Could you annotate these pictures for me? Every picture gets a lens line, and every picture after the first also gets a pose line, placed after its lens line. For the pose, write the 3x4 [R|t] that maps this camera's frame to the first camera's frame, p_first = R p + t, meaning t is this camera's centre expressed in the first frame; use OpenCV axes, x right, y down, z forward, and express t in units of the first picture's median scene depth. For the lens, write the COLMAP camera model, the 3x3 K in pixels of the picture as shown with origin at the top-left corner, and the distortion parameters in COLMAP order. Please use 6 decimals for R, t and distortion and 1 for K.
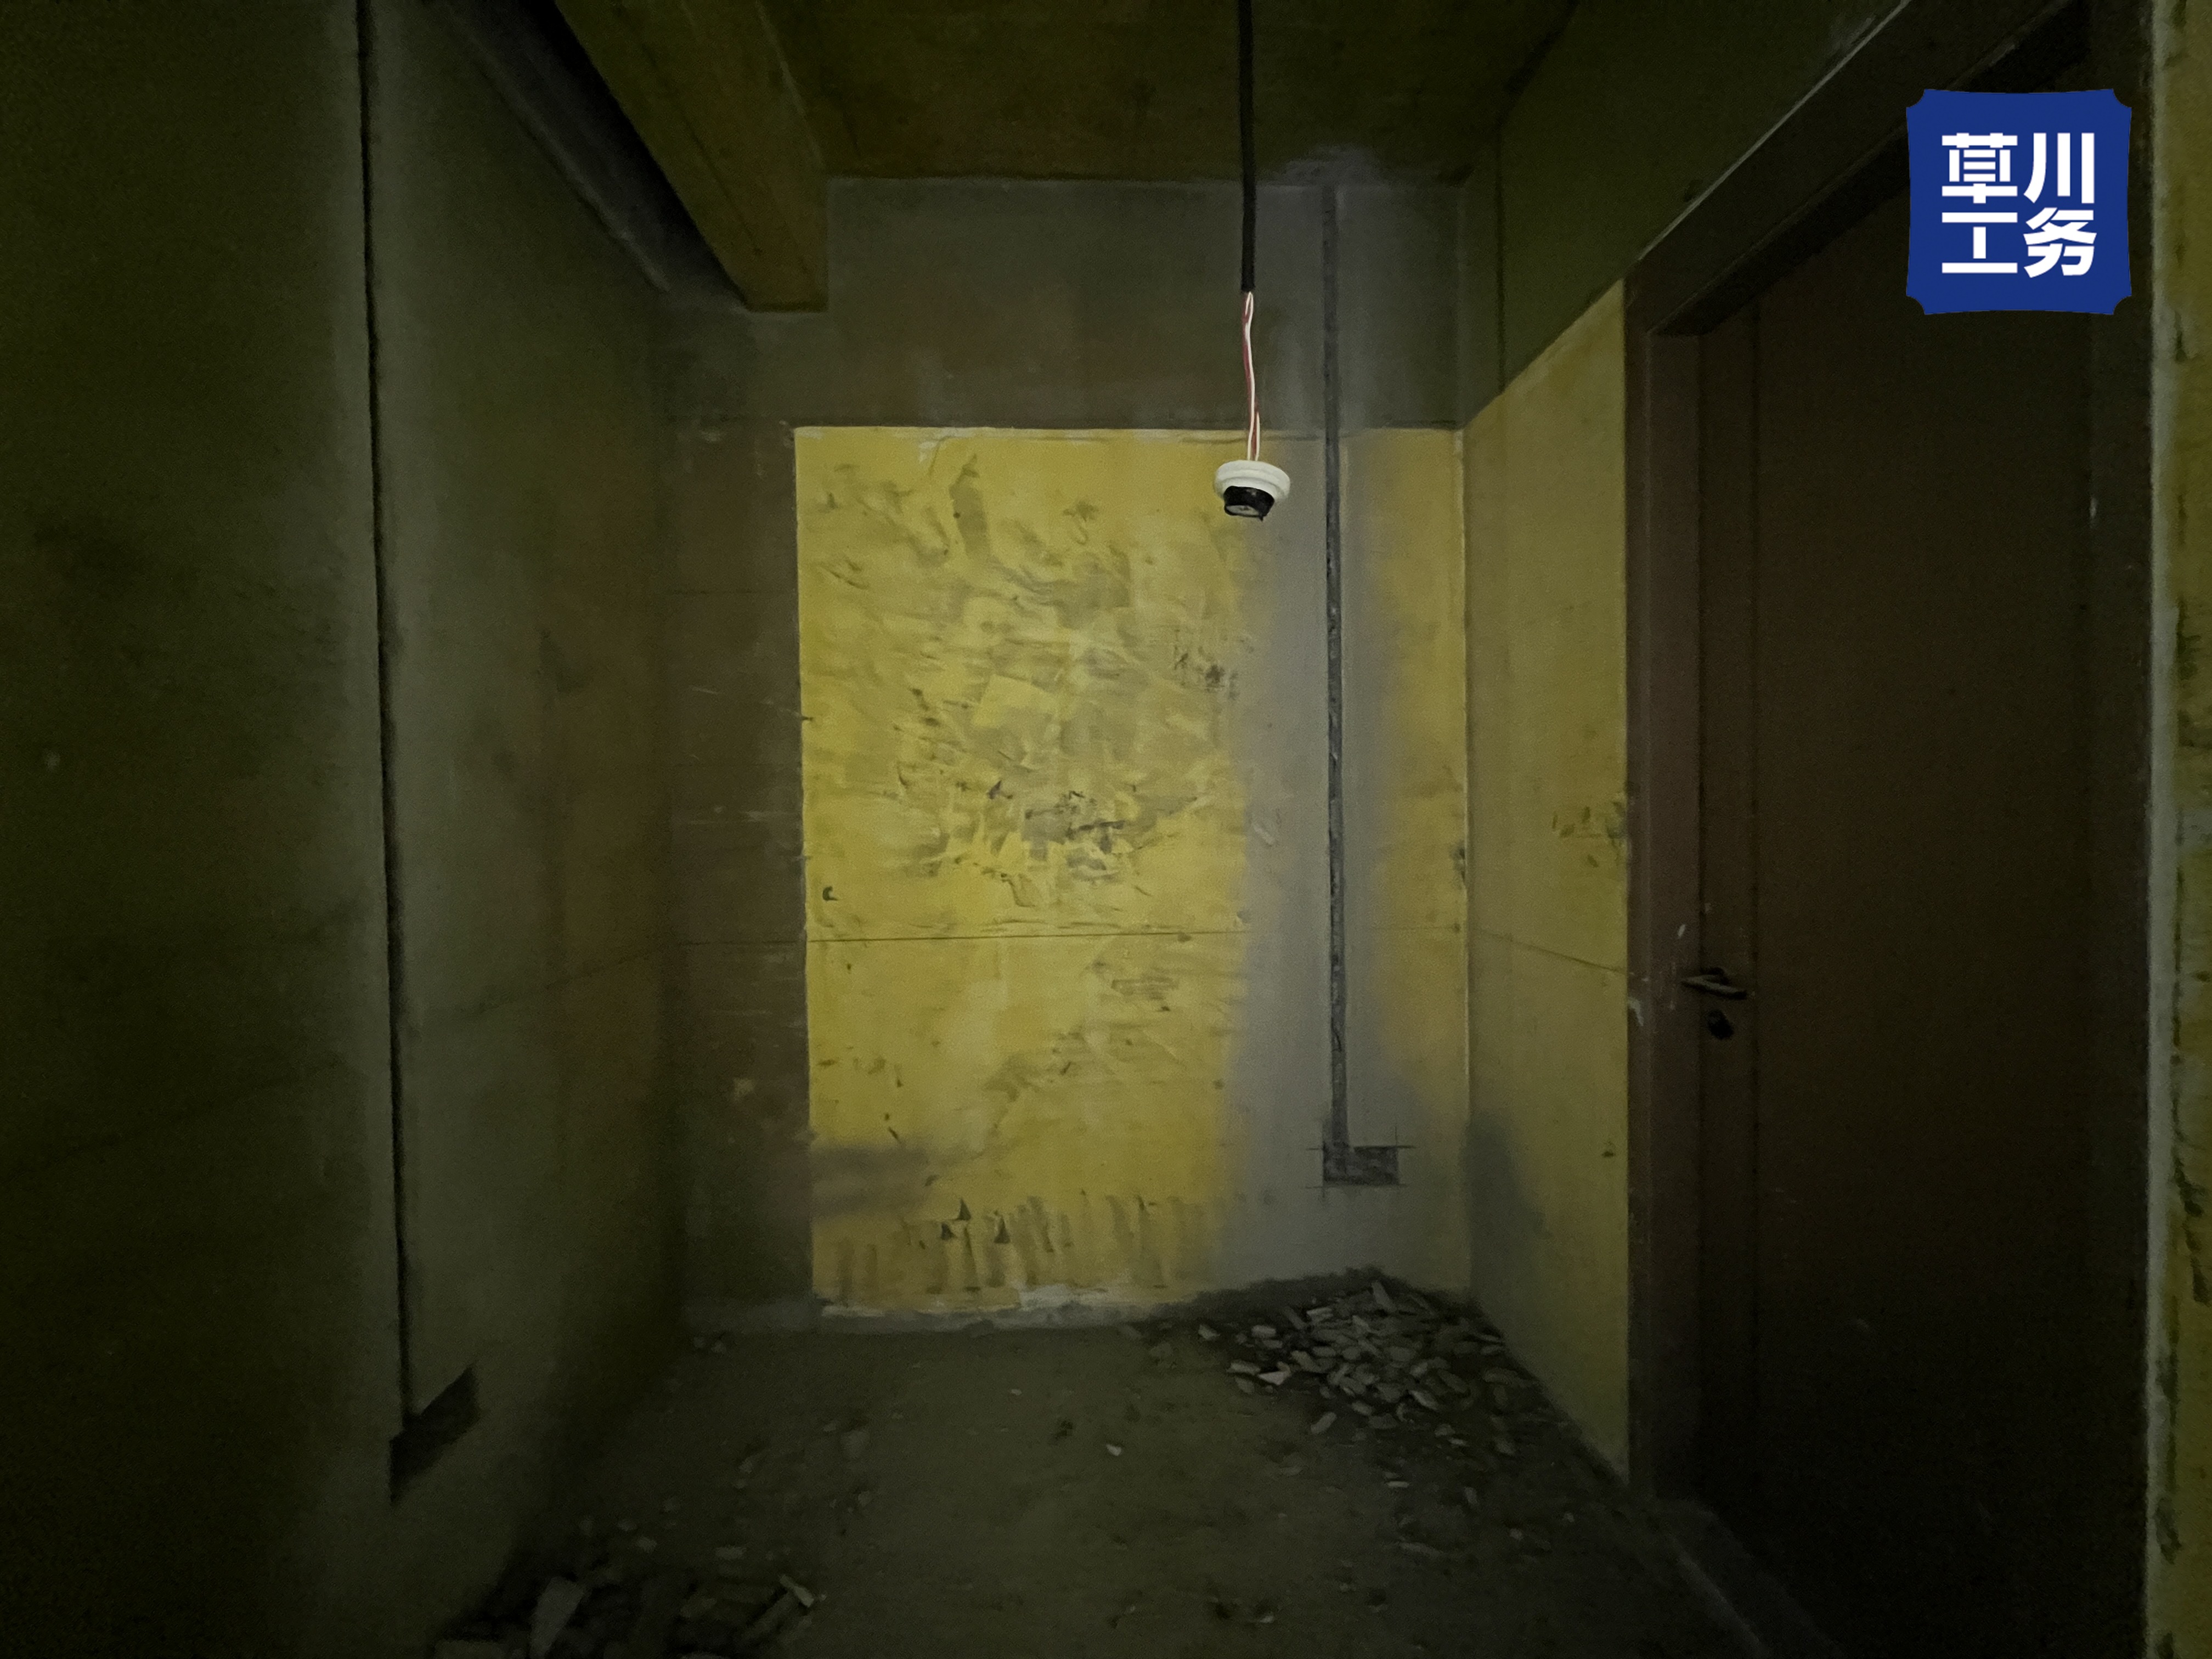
lens RADIAL K [[886.4, 0, 1102.7], [0, 886.4, 821.6], [0, 0, 1]] dist [-0.006303, 0.001946]
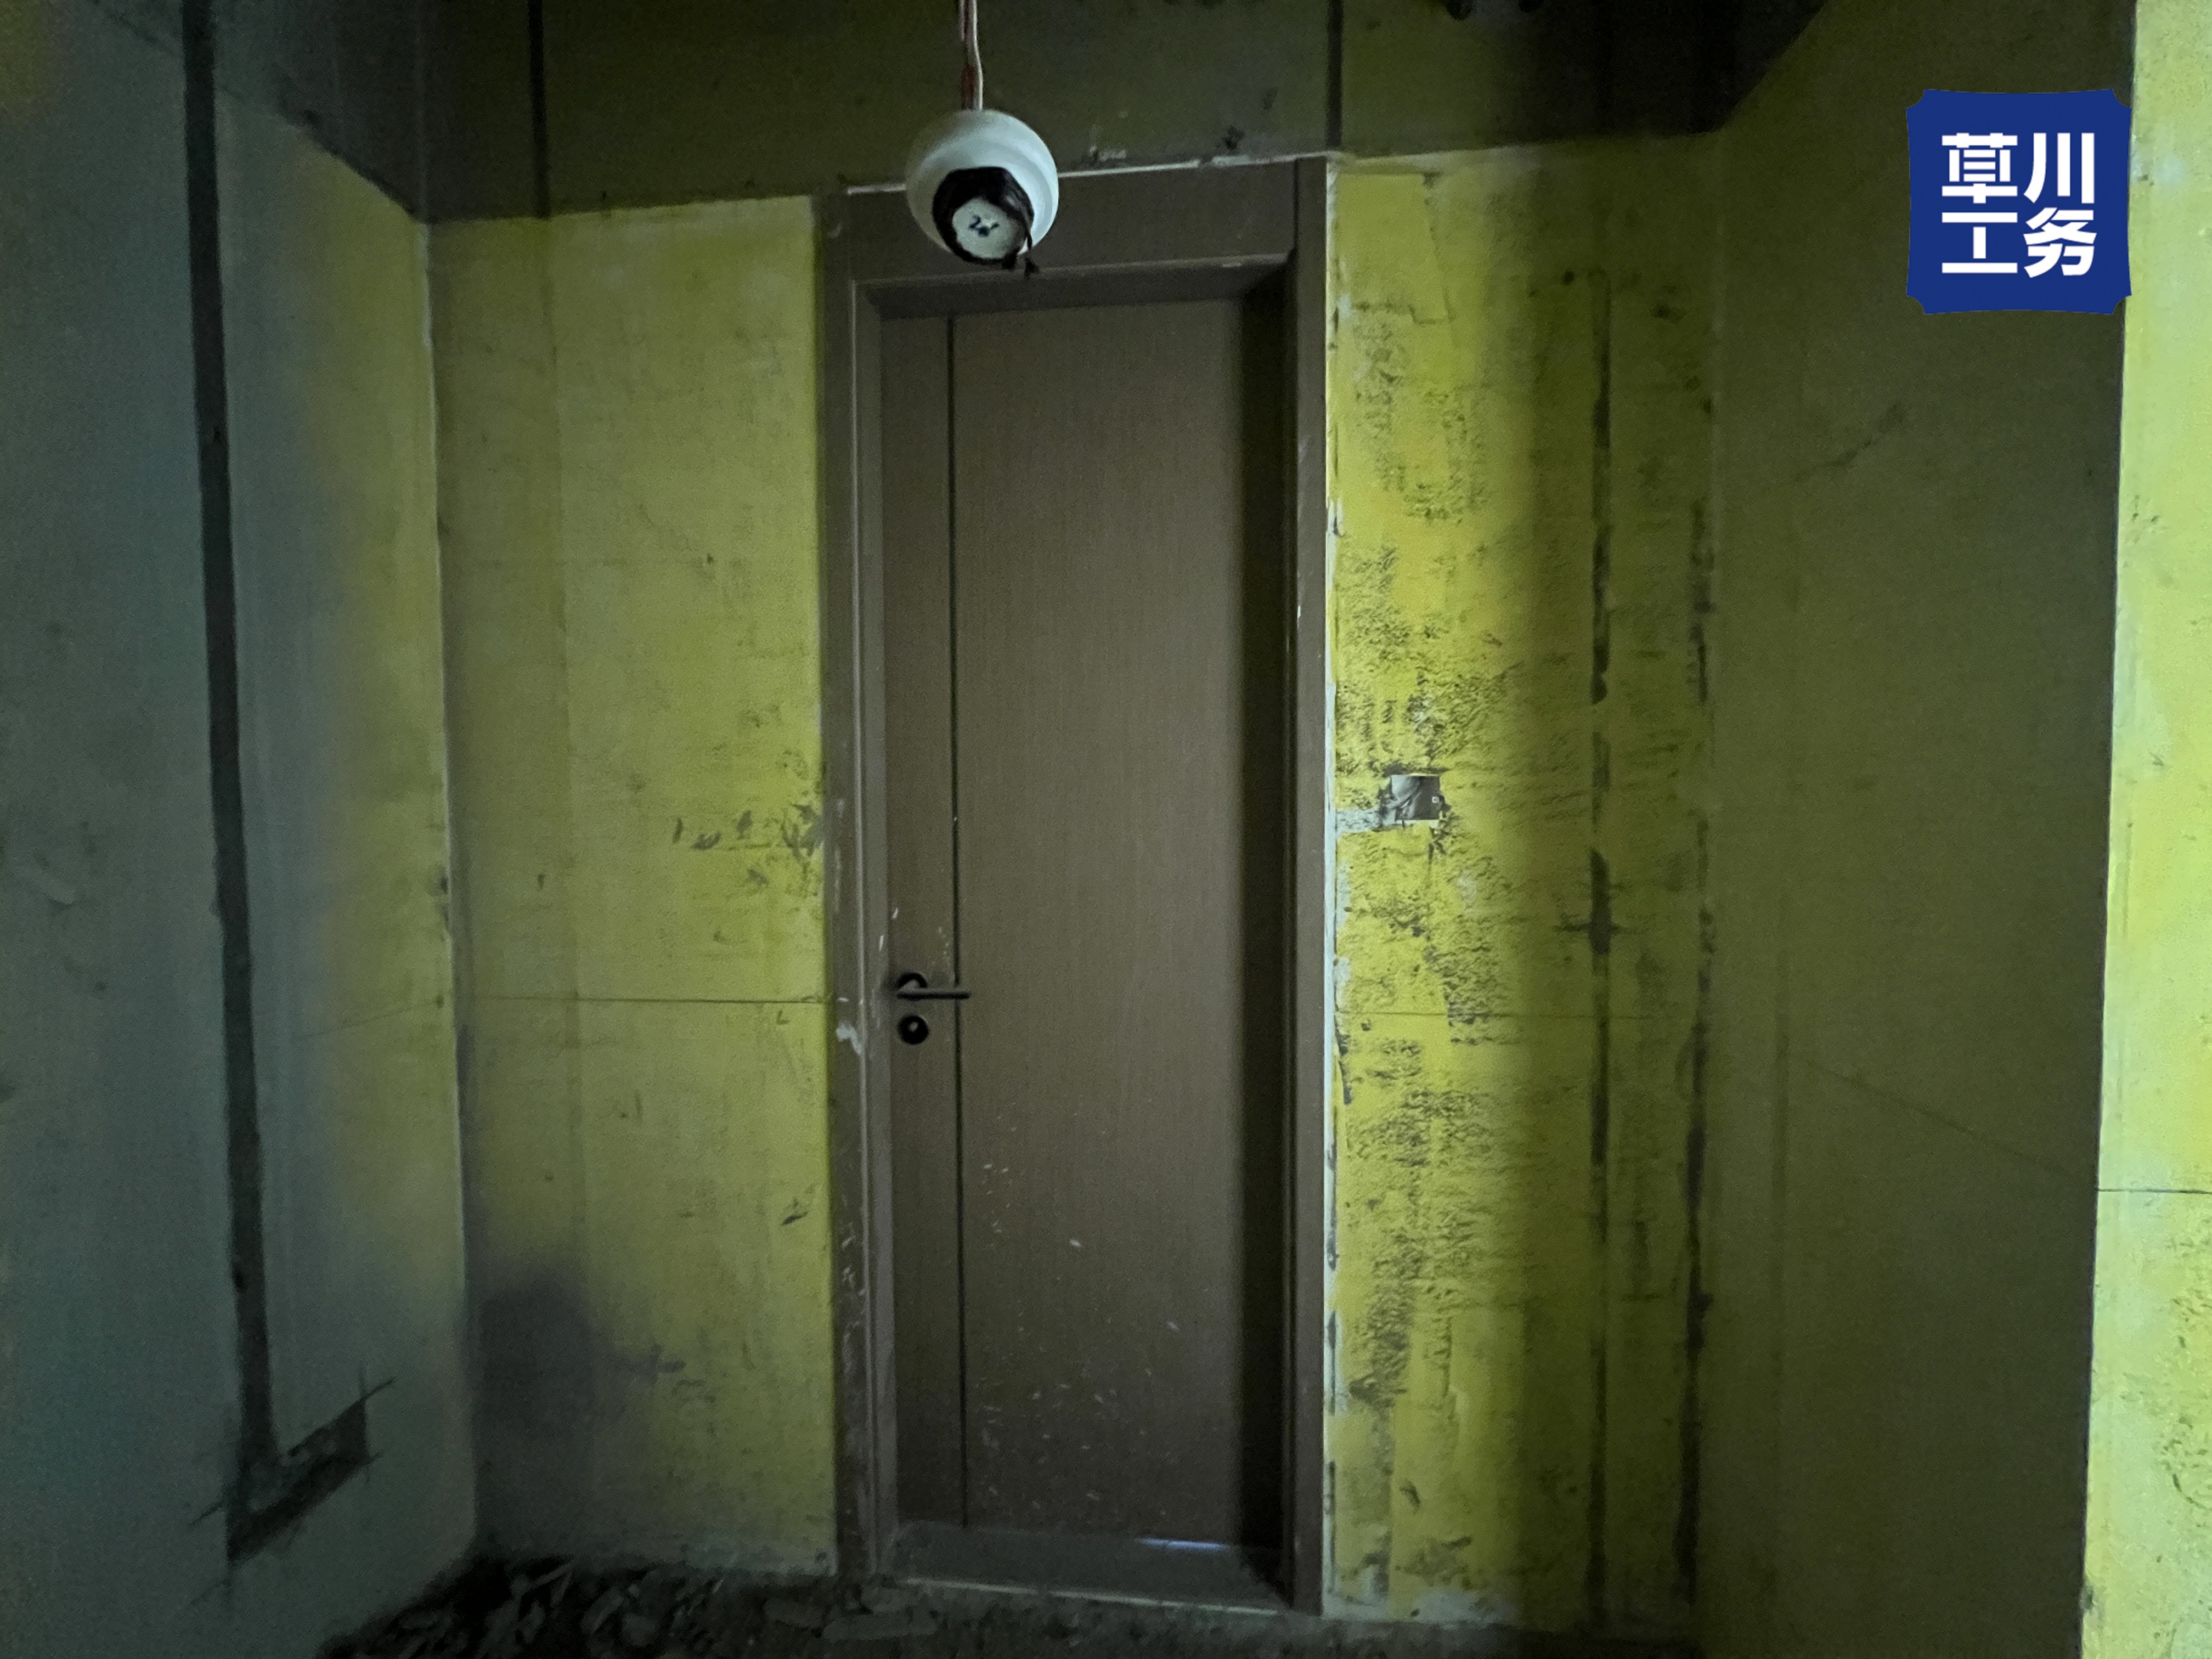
lens RADIAL K [[886.4, 0, 1106.7], [0, 886.4, 819.7], [0, 0, 1]] dist [-0.006303, 0.001946]
pose [[0.140830, -0.018275, 0.989865, -0.219772], [0.023055, 0.999619, 0.015175, -0.014097], [-0.989765, 0.020685, 0.141197, 0.562811]]
